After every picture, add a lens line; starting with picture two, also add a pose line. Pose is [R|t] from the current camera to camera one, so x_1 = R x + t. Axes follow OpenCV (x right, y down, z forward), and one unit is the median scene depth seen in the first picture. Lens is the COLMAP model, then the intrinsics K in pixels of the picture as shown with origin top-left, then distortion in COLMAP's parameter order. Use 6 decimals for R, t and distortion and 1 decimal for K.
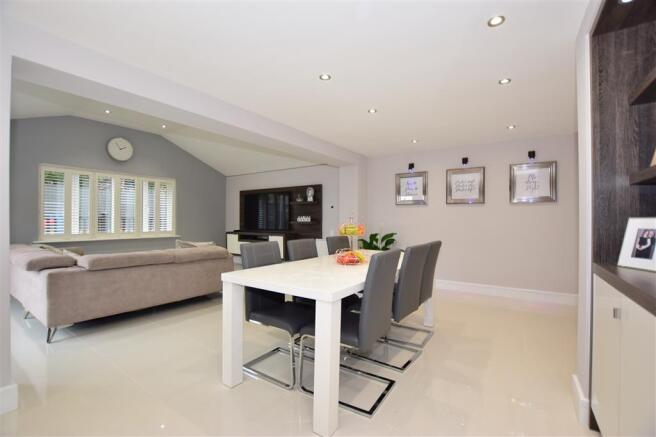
lens RADIAL K [[290.5, 0, 329.2], [0, 290.5, 221.0], [0, 0, 1]] dist [-0.019585, -0.000166]
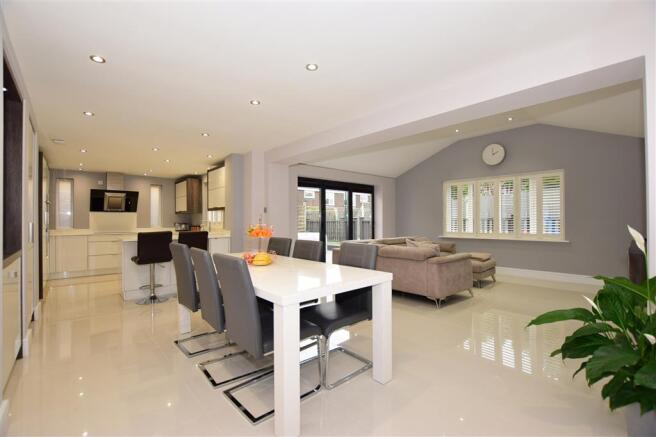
lens RADIAL K [[290.5, 0, 329.3], [0, 290.5, 217.6], [0, 0, 1]] dist [-0.019585, -0.000166]
pose [[-0.241760, -0.014014, -0.970235, 0.444500], [0.000582, 0.999893, -0.014587, -0.001381], [0.970336, -0.004091, -0.241726, 0.659454]]
